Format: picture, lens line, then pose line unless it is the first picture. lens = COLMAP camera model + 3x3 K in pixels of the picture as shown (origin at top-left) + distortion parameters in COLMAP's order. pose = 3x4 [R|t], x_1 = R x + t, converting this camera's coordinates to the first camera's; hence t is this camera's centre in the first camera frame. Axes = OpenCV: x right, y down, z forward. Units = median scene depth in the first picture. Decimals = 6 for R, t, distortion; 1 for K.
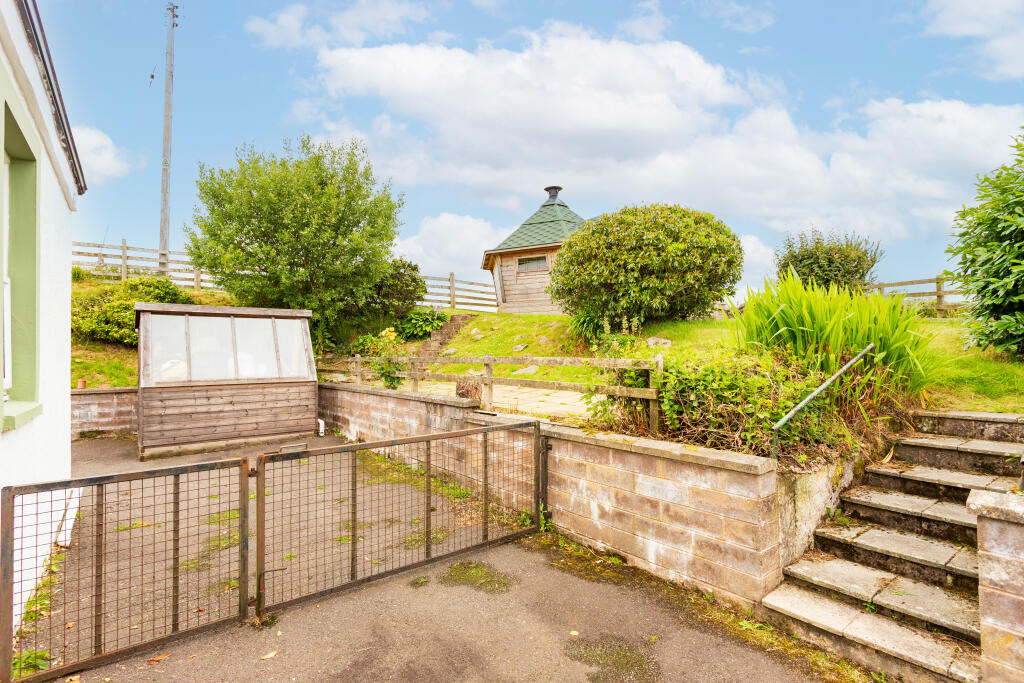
lens RADIAL K [[486.2, 0, 510.5], [0, 486.2, 345.8], [0, 0, 1]] dist [0.000736, 0.000940]
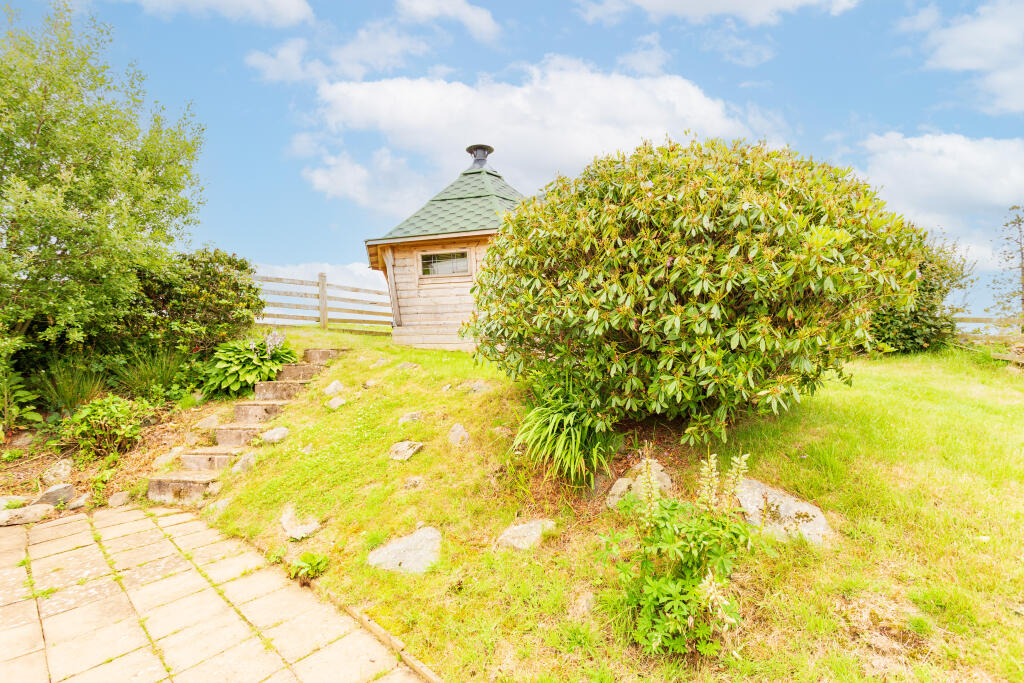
lens RADIAL K [[486.2, 0, 510.5], [0, 486.2, 345.8], [0, 0, 1]] dist [0.000736, 0.000940]
pose [[0.988481, 0.003292, 0.151311, 0.054464], [-0.004415, 0.999965, 0.007089, -0.113315], [-0.151283, -0.007675, 0.988461, 0.616617]]
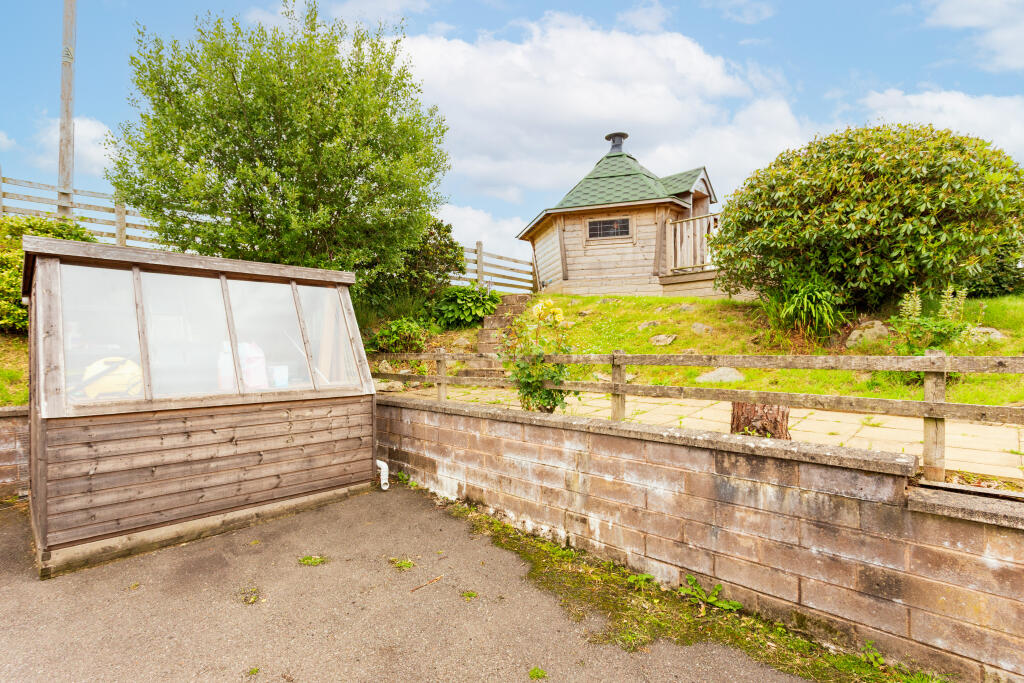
lens RADIAL K [[499.3, 0, 512.1], [0, 499.3, 350.0], [0, 0, 1]] dist [-0.000443, -0.000084]
pose [[0.991910, 0.005575, 0.126817, -0.316809], [-0.008060, 0.999785, 0.019087, 0.007714], [-0.126684, -0.019954, 0.991742, 0.400539]]
